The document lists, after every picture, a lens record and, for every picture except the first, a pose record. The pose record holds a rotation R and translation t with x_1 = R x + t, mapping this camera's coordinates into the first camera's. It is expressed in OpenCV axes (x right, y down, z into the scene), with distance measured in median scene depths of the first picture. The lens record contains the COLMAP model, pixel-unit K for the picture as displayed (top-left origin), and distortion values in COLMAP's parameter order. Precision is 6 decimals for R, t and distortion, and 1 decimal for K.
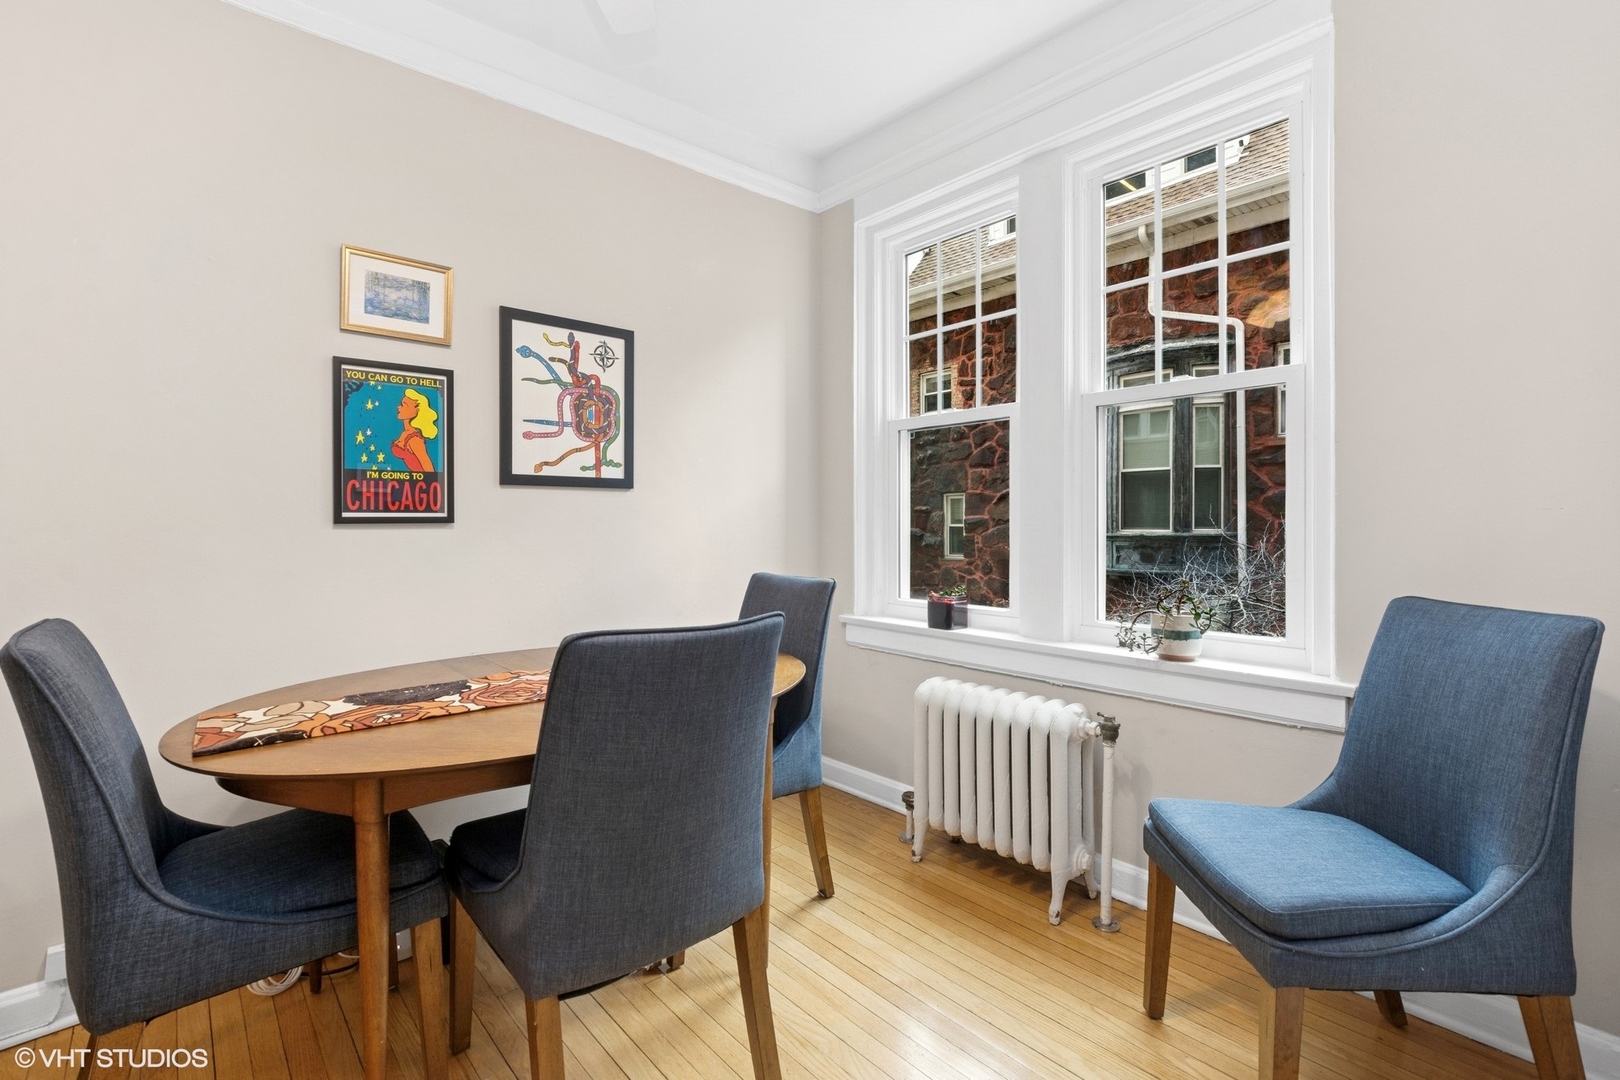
lens RADIAL K [[746.6, 0, 808.7], [0, 746.6, 520.7], [0, 0, 1]] dist [-0.000514, -0.000023]
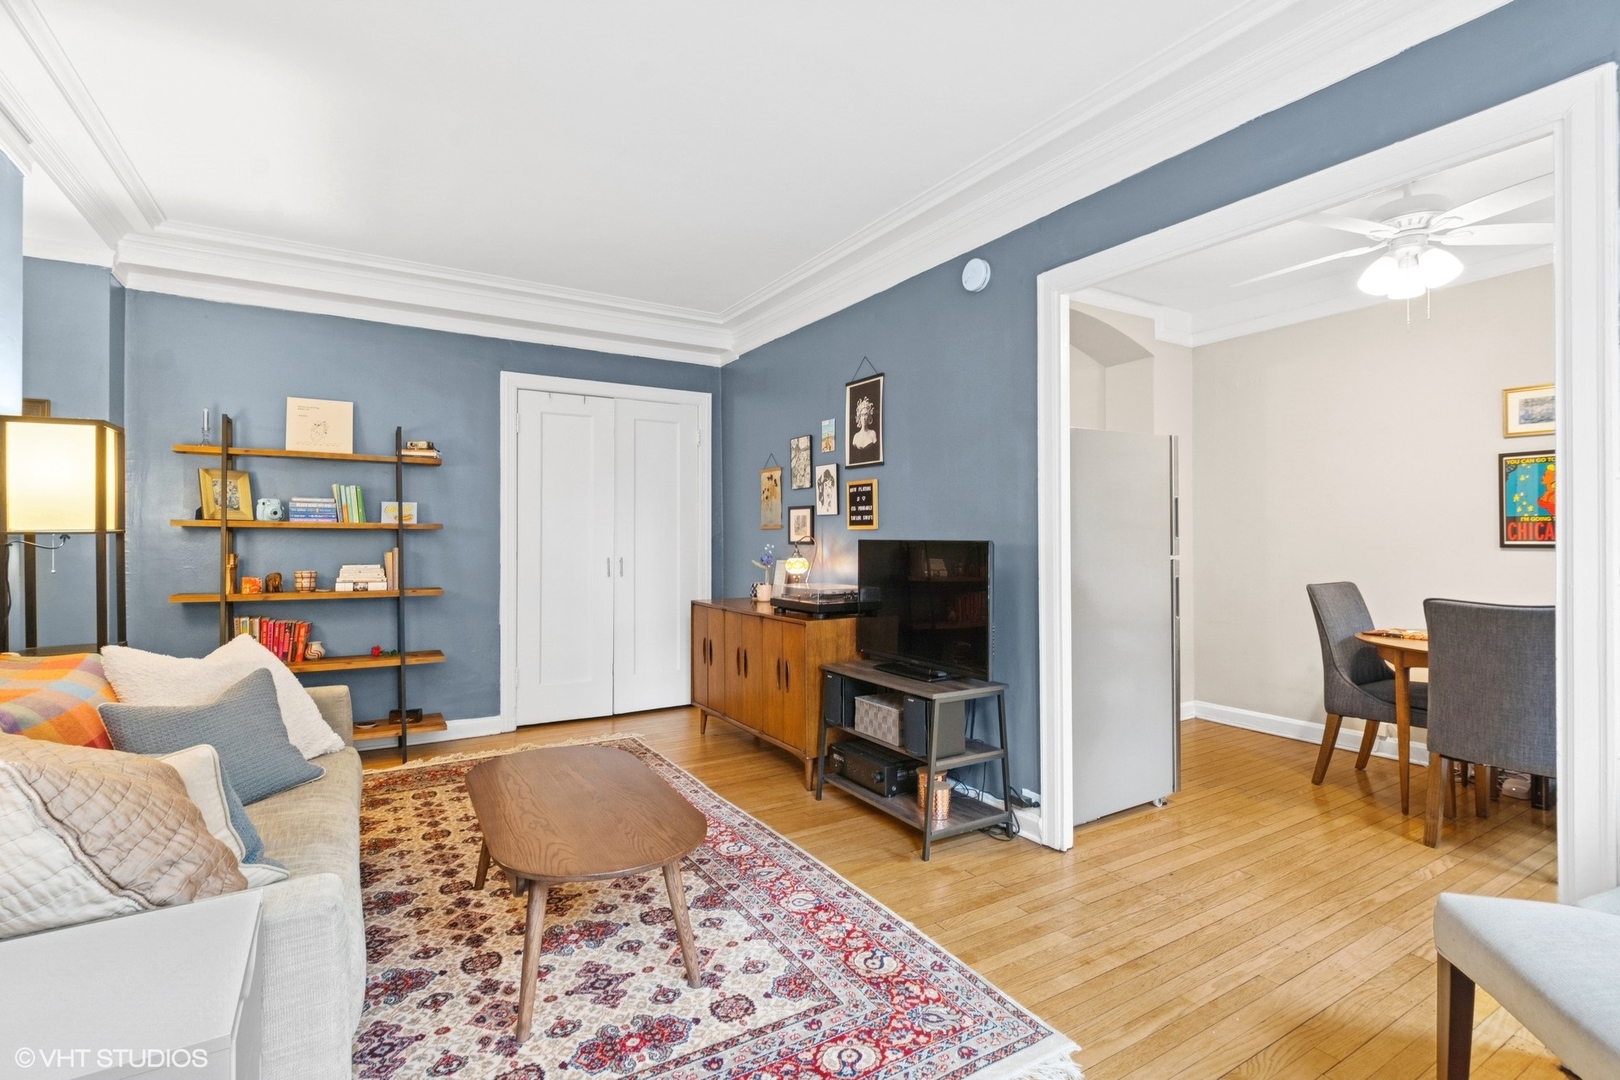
lens RADIAL K [[755.8, 0, 810.0], [0, 755.8, 540.0], [0, 0, 1]] dist [-0.001105, -0.000360]
pose [[-0.165459, 0.009635, -0.986170, 1.375091], [0.003885, 0.999951, 0.009118, -0.035740], [0.986209, -0.002323, -0.165488, -0.314942]]
